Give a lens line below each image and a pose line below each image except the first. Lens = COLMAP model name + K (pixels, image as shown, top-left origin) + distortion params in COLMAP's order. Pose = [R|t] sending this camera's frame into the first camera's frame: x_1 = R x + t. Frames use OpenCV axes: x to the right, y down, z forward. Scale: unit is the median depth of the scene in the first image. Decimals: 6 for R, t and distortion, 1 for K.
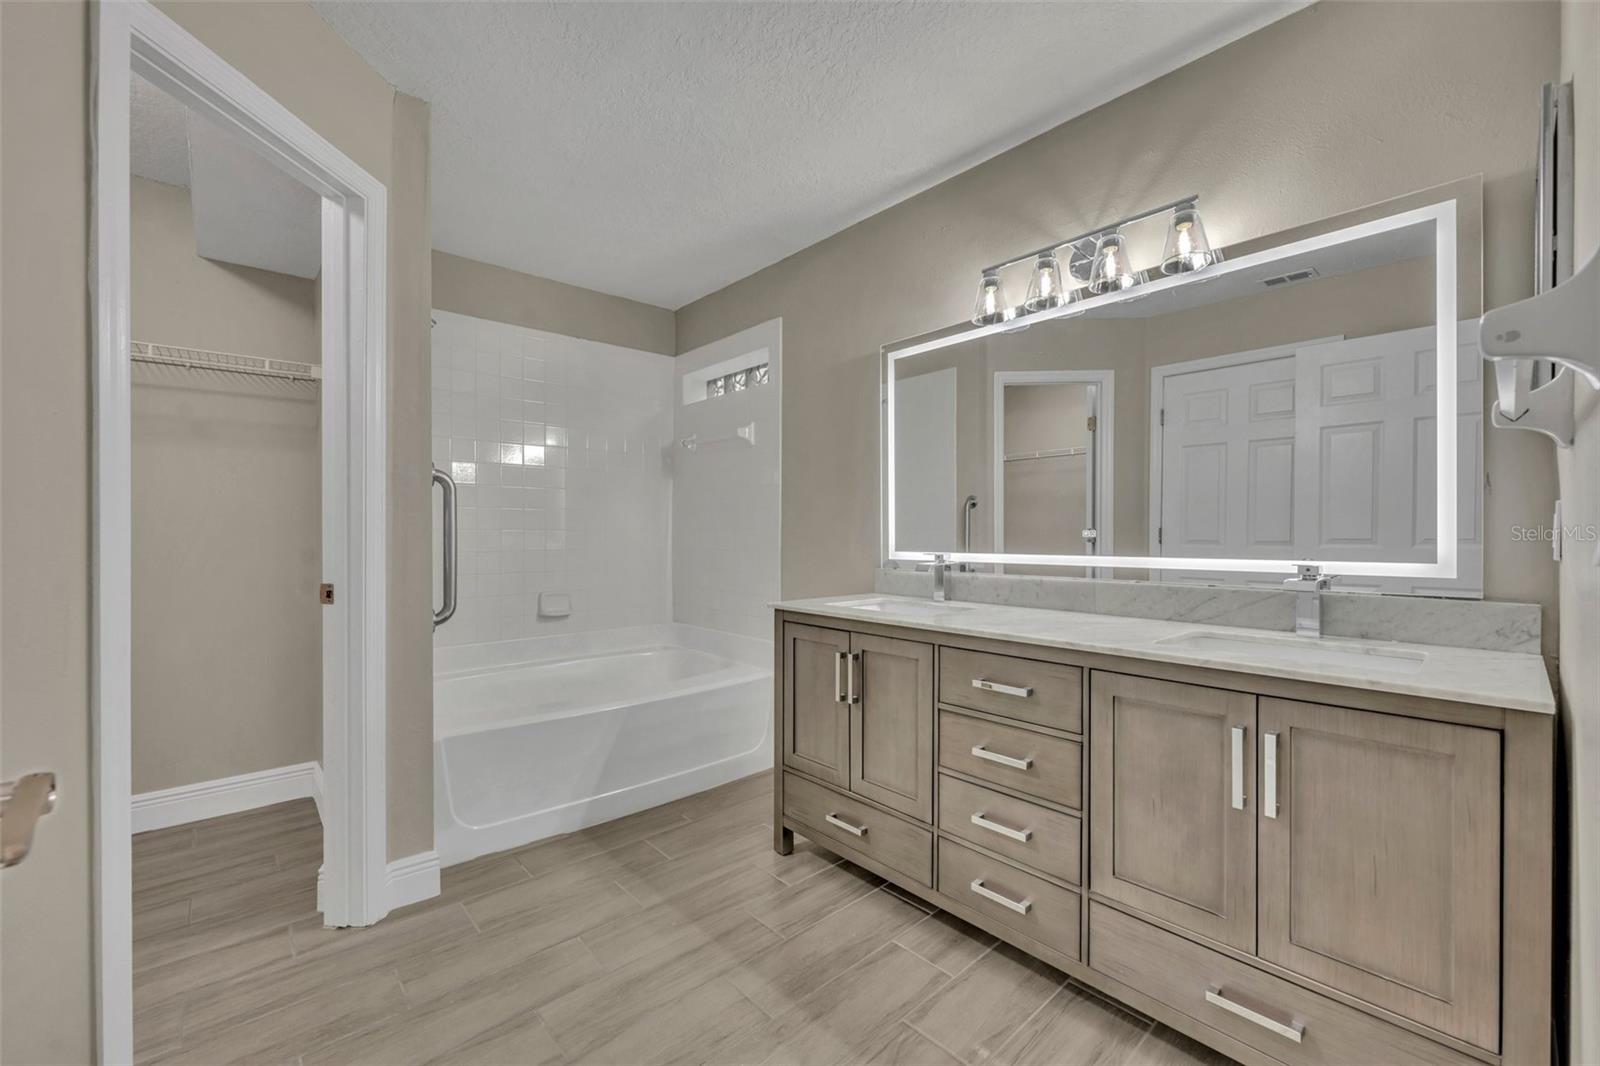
lens RADIAL K [[637.7, 0, 805.5], [0, 637.7, 533.8], [0, 0, 1]] dist [-0.003101, -0.000115]
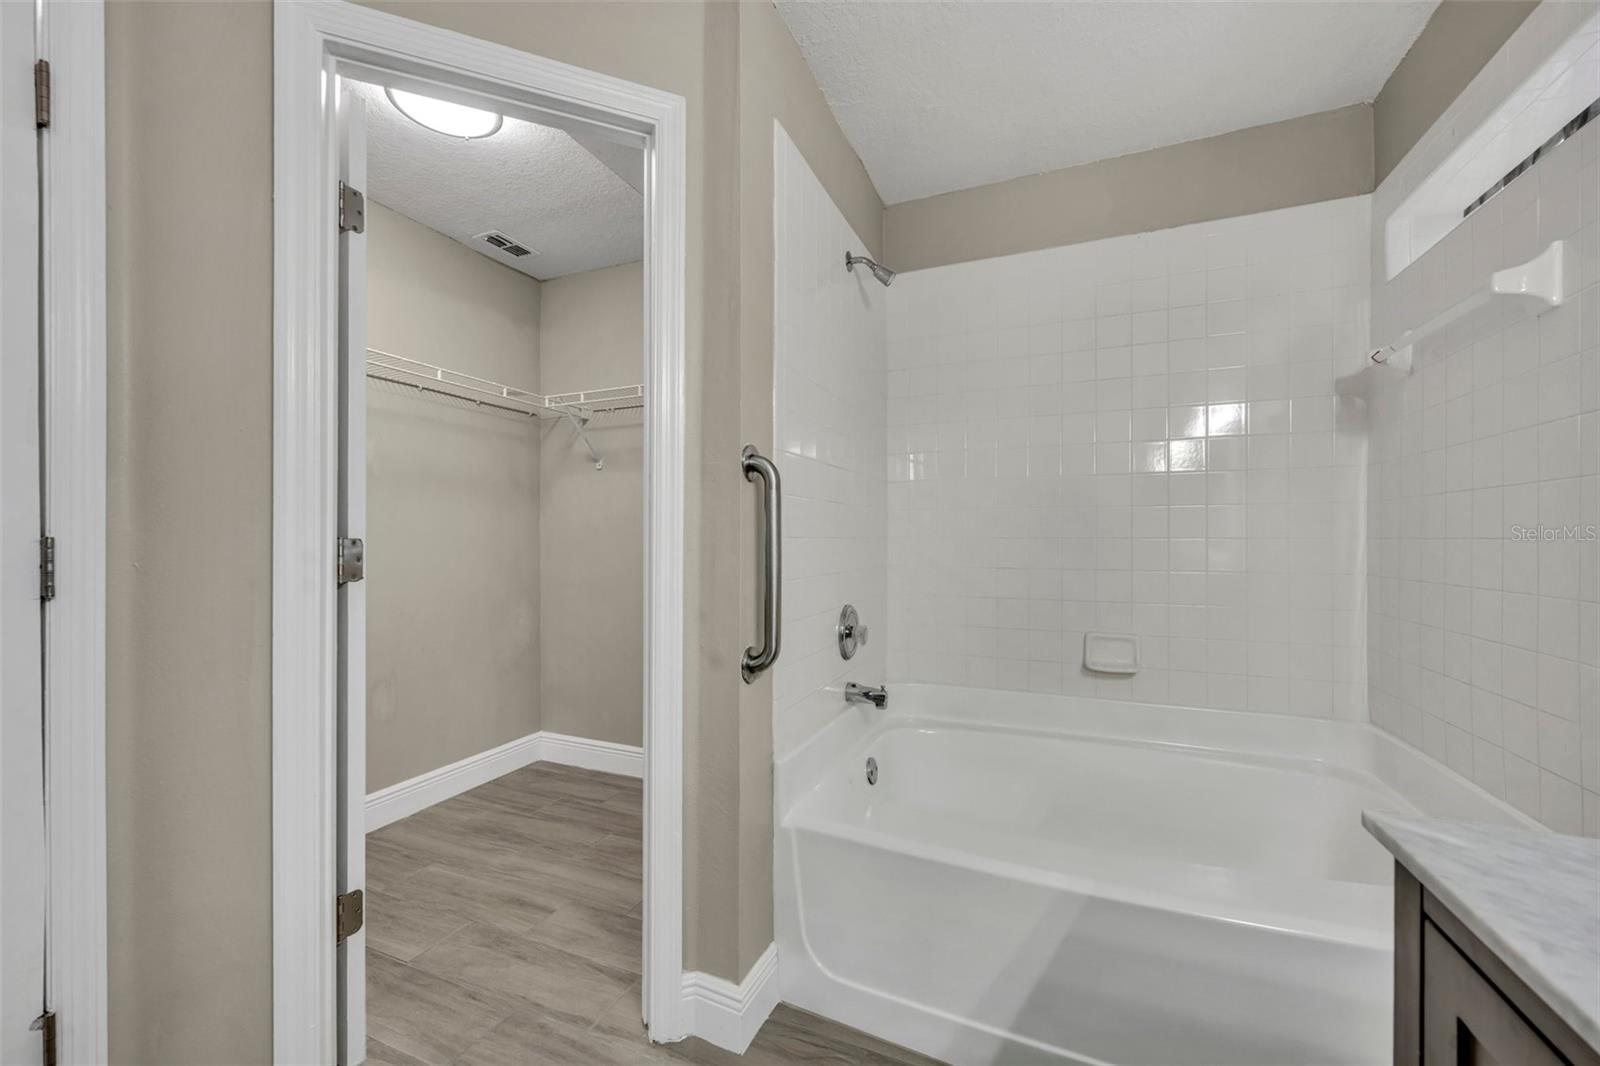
lens RADIAL K [[637.7, 0, 799.2], [0, 637.7, 535.5], [0, 0, 1]] dist [-0.003101, -0.000115]
pose [[0.432268, -0.000988, -0.901744, 0.055596], [-0.003989, 0.999988, -0.003008, -0.005590], [0.901736, 0.004897, 0.432259, 0.441172]]
